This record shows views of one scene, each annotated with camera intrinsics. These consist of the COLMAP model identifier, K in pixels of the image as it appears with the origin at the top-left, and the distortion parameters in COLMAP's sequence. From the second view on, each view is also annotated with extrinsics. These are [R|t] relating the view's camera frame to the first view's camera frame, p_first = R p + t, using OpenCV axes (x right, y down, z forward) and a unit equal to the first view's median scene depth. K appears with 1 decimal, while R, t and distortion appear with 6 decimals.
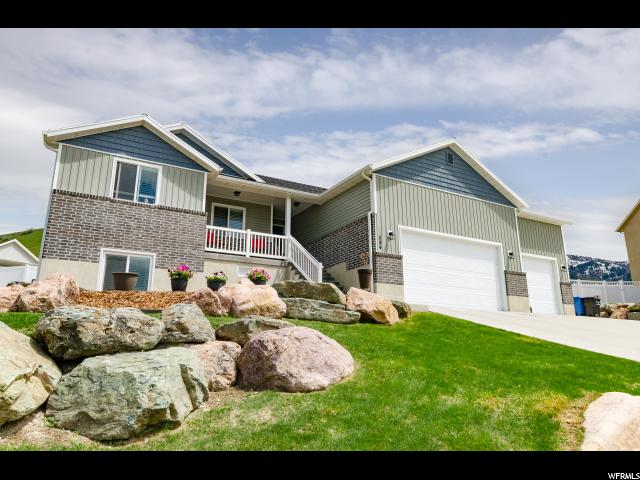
lens RADIAL K [[447.4, 0, 314.1], [0, 447.4, 236.8], [0, 0, 1]] dist [-0.006262, 0.002043]
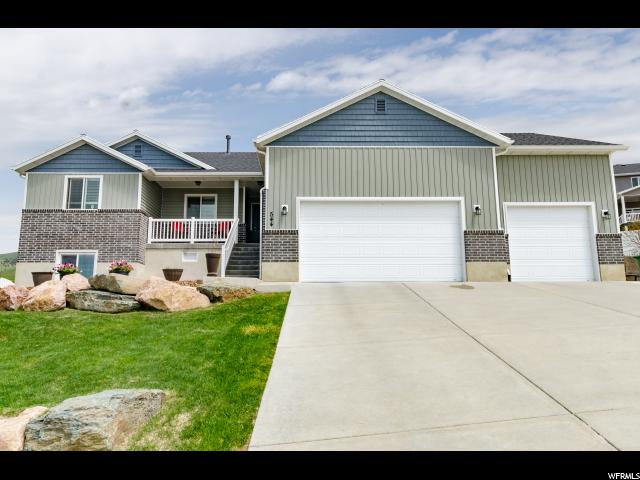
lens RADIAL K [[447.4, 0, 316.1], [0, 447.4, 246.6], [0, 0, 1]] dist [-0.006262, 0.002043]
pose [[0.874136, -0.075617, -0.479759, 0.674429], [0.126535, 0.989150, 0.074645, 0.011201], [0.468909, -0.125957, 0.874219, 0.203280]]
